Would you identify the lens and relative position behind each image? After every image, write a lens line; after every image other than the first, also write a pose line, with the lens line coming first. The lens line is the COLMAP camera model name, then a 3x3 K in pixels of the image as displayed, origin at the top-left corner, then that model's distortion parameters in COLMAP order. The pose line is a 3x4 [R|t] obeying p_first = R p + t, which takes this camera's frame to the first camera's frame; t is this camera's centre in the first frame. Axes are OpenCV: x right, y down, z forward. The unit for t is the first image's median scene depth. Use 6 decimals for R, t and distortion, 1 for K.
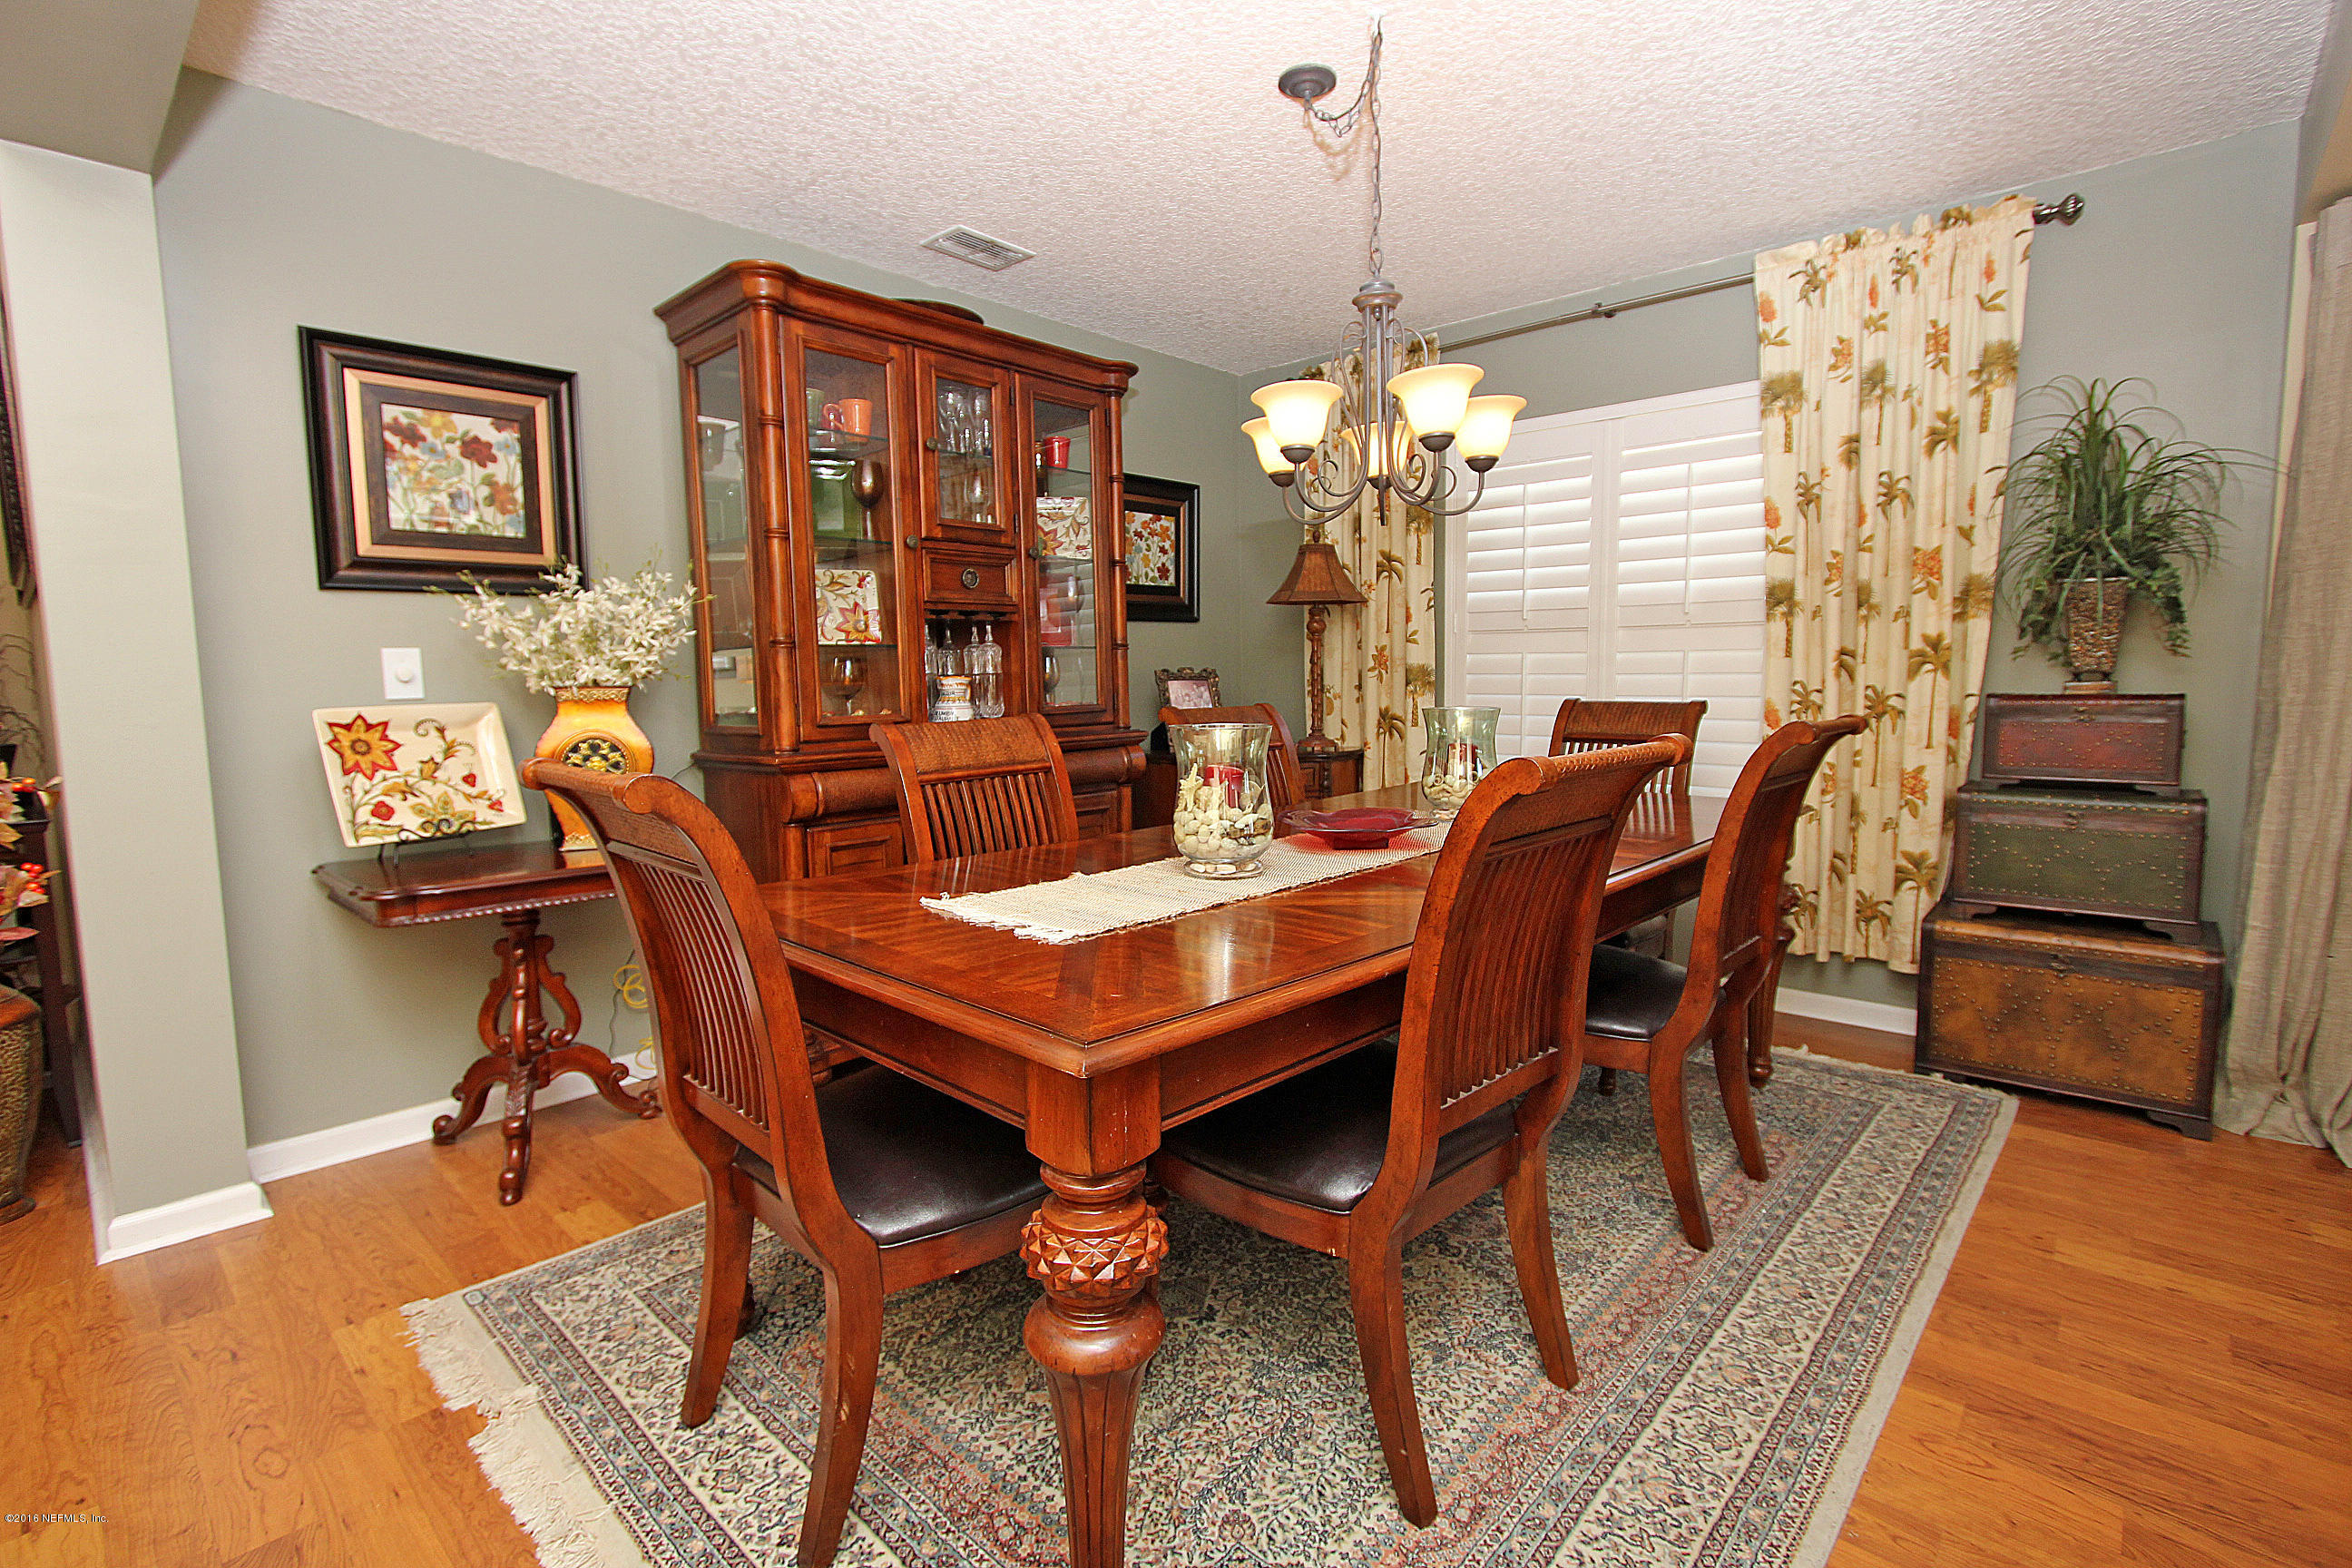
lens RADIAL K [[1080.8, 0, 1176.8], [0, 1080.8, 783.9], [0, 0, 1]] dist [-0.013691, -0.000349]
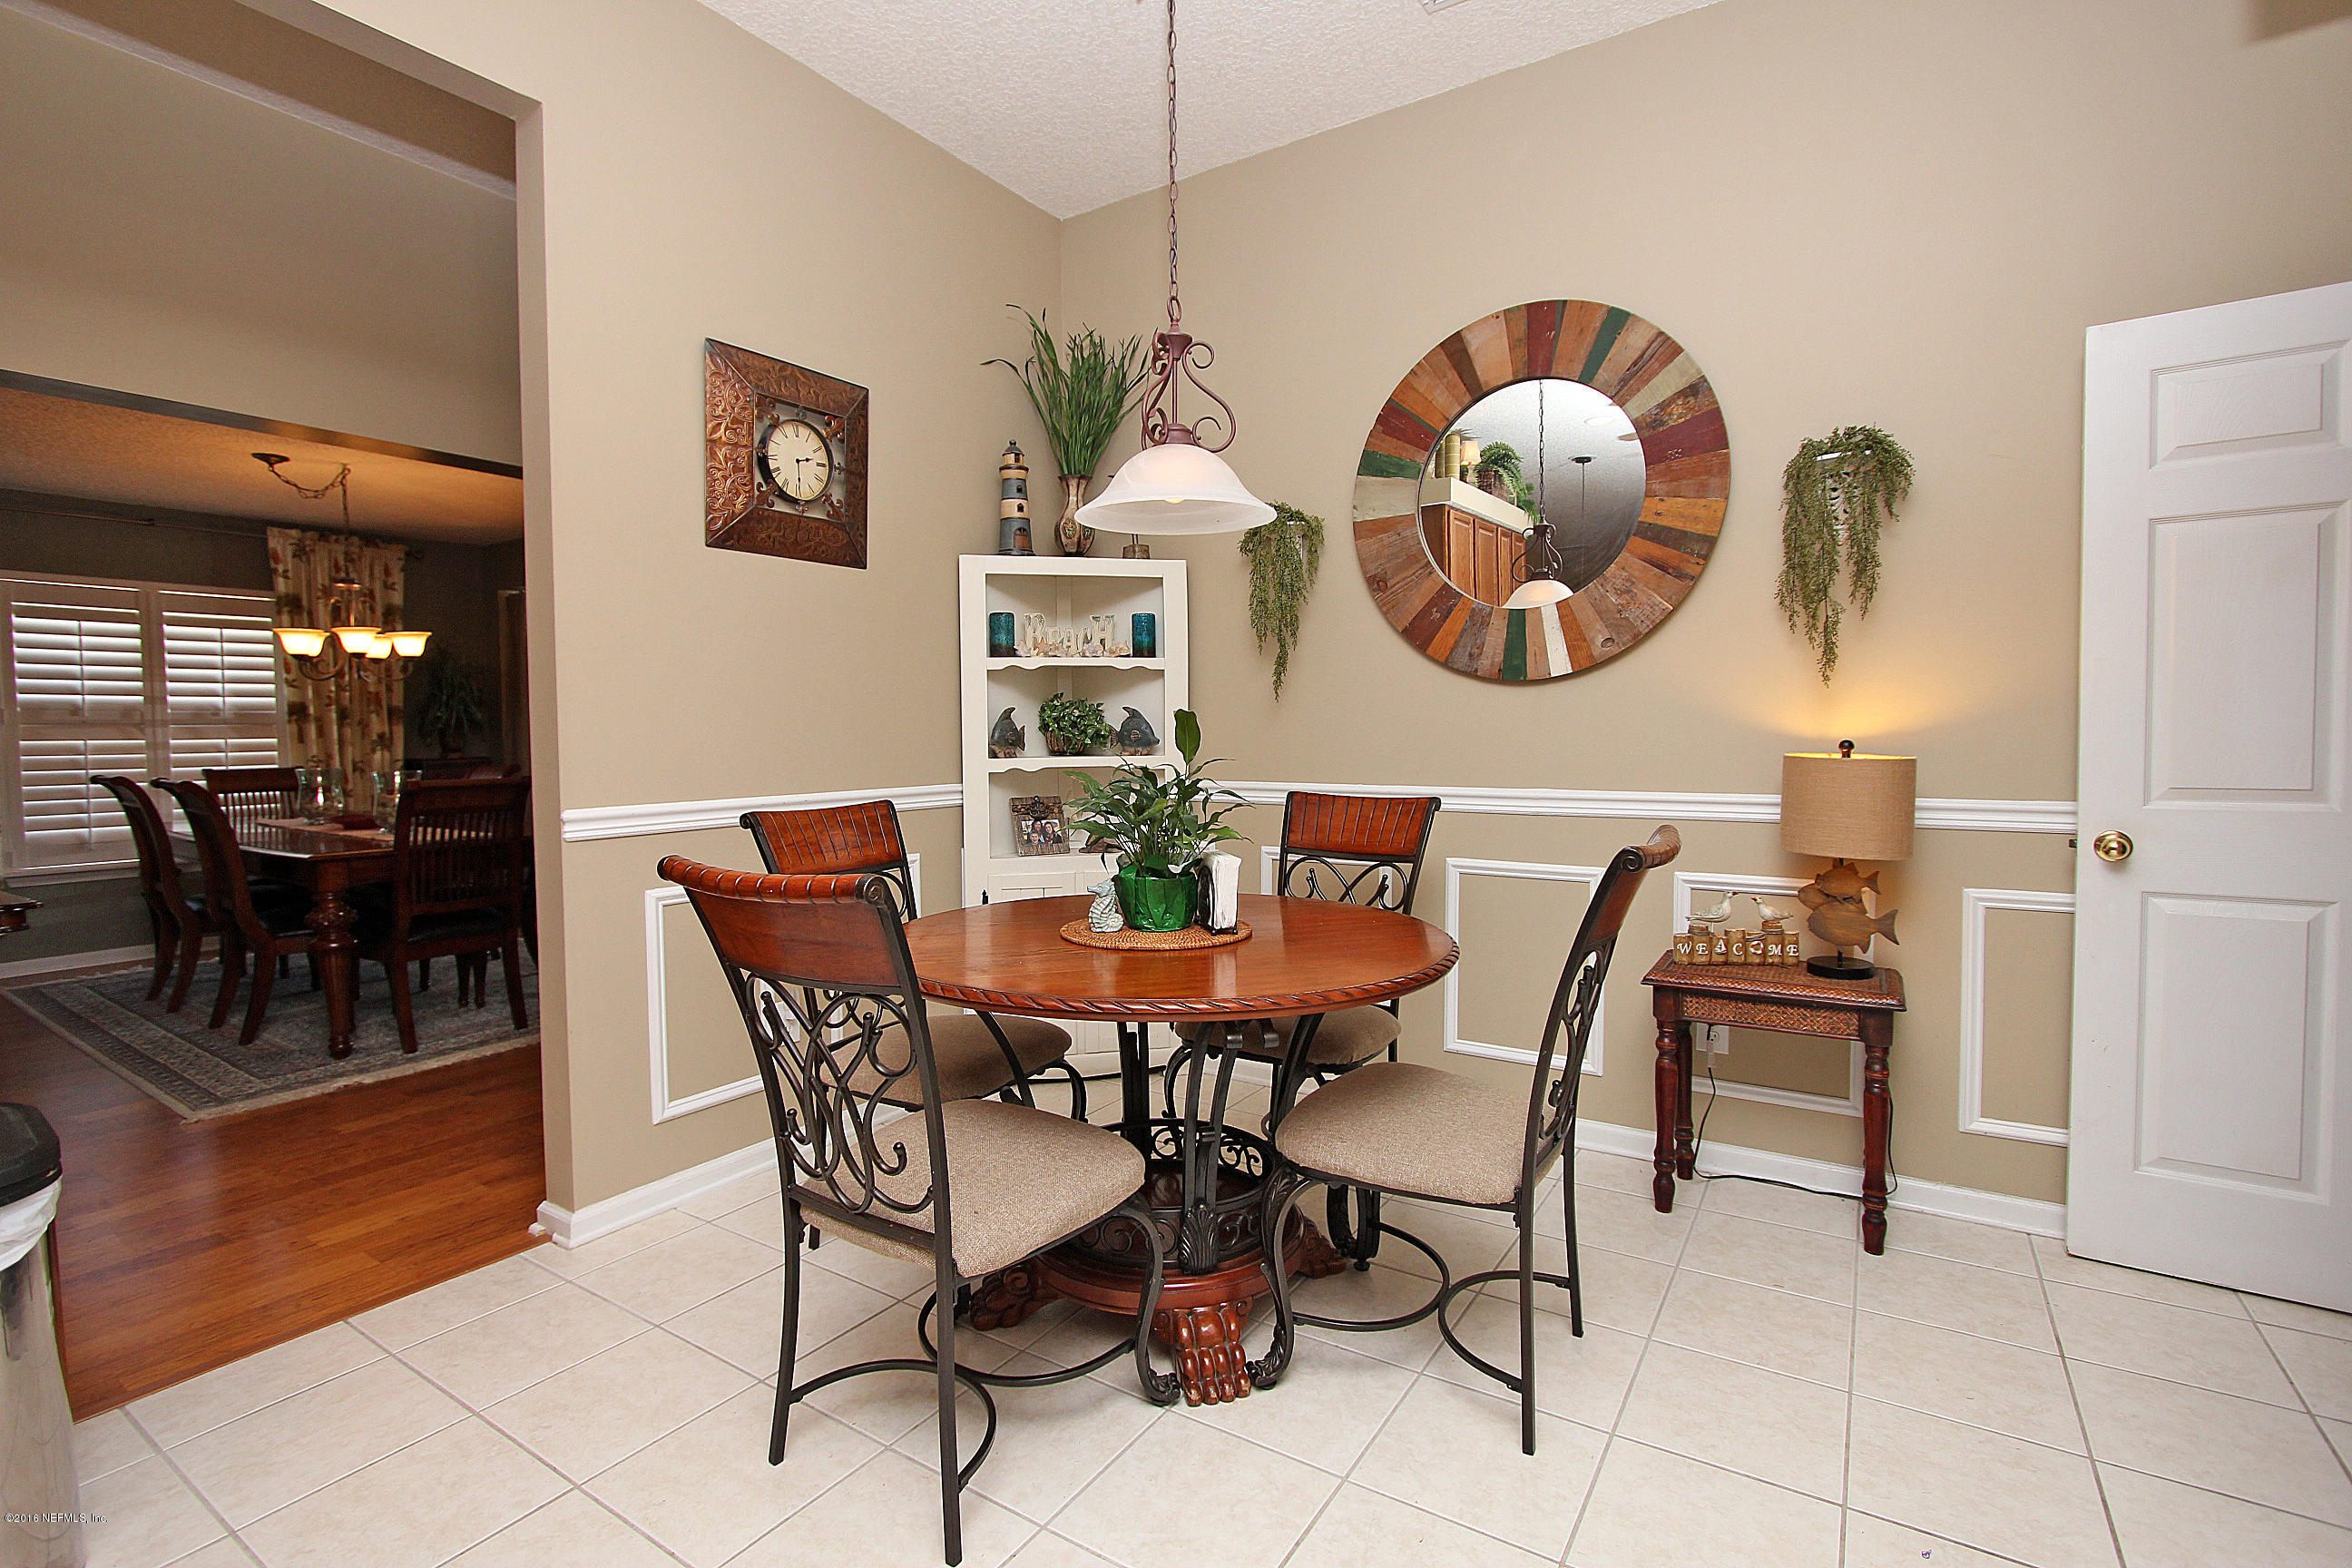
lens RADIAL K [[1080.8, 0, 1173.2], [0, 1080.8, 781.4], [0, 0, 1]] dist [-0.013691, -0.000349]
pose [[-0.173037, -0.029238, 0.984481, -1.640168], [0.114532, 0.992181, 0.049597, 0.031521], [-0.978233, 0.121337, -0.168335, -0.173692]]
